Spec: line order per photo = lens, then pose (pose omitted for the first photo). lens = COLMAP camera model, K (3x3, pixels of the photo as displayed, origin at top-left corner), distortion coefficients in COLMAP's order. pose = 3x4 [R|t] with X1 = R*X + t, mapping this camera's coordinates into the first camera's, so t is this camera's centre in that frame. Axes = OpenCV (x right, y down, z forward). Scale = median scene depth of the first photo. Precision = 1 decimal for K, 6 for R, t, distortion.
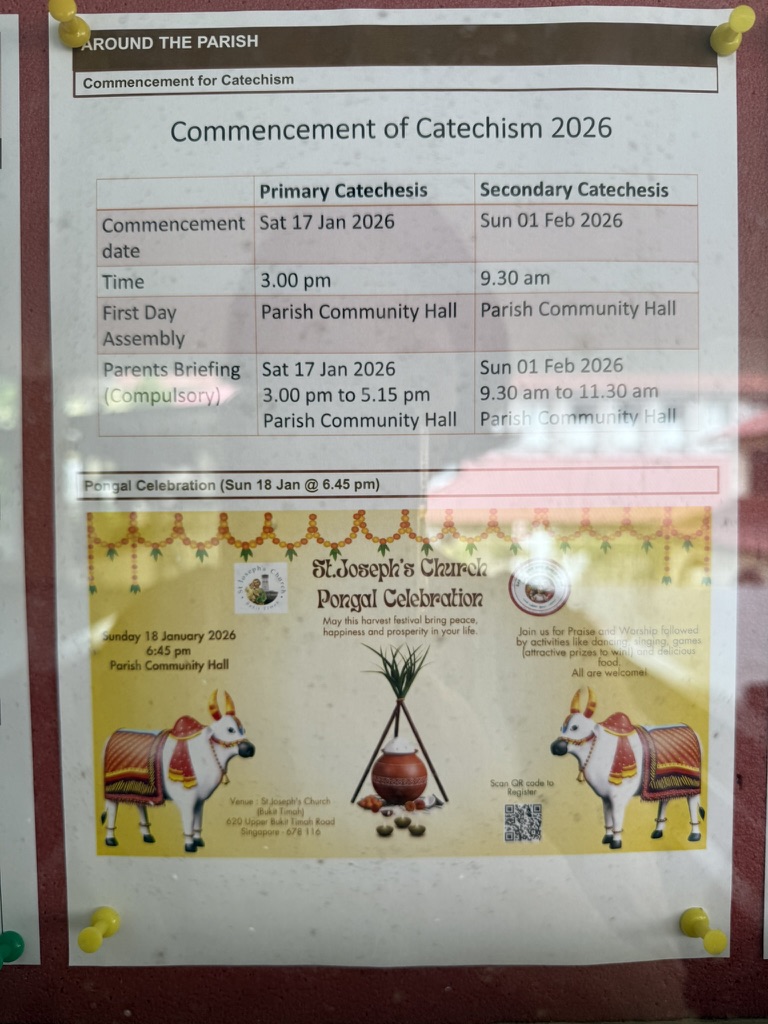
lens RADIAL K [[723.3, 0, 384.7], [0, 723.3, 515.9], [0, 0, 1]] dist [-0.034794, -0.000607]
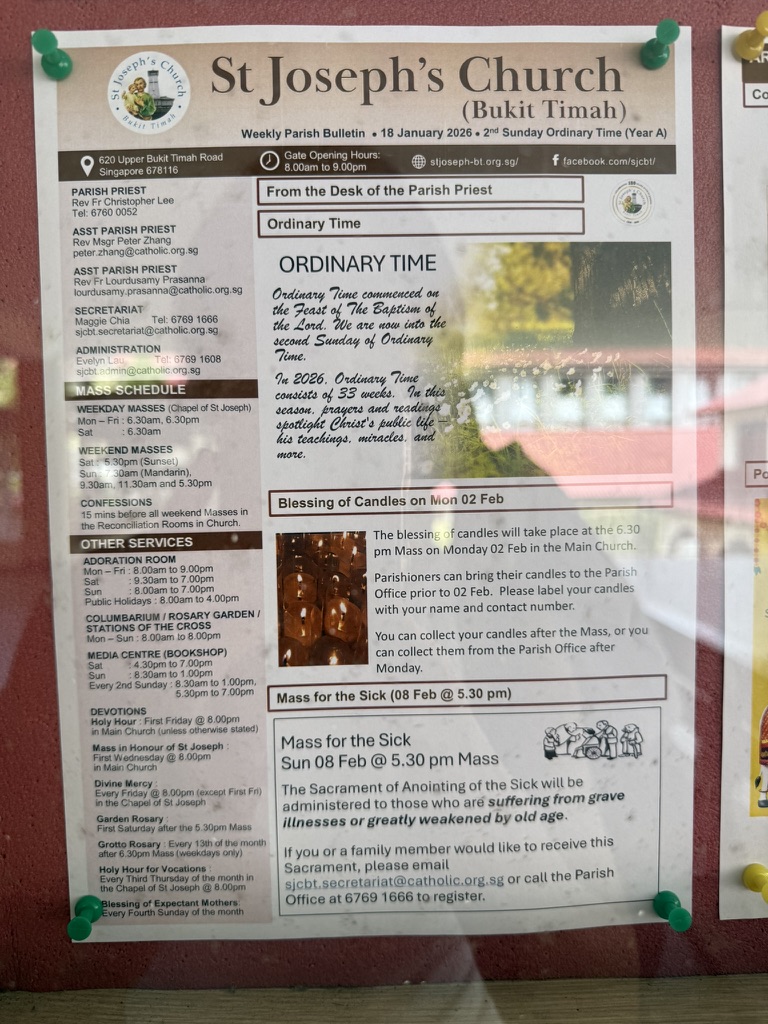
lens RADIAL K [[723.3, 0, 383.2], [0, 723.3, 507.5], [0, 0, 1]] dist [-0.034794, -0.000607]
pose [[0.999842, -0.010379, 0.014422, -0.971405], [0.010082, 0.999739, 0.020515, -0.019544], [-0.014631, -0.020366, 0.999686, -0.058799]]
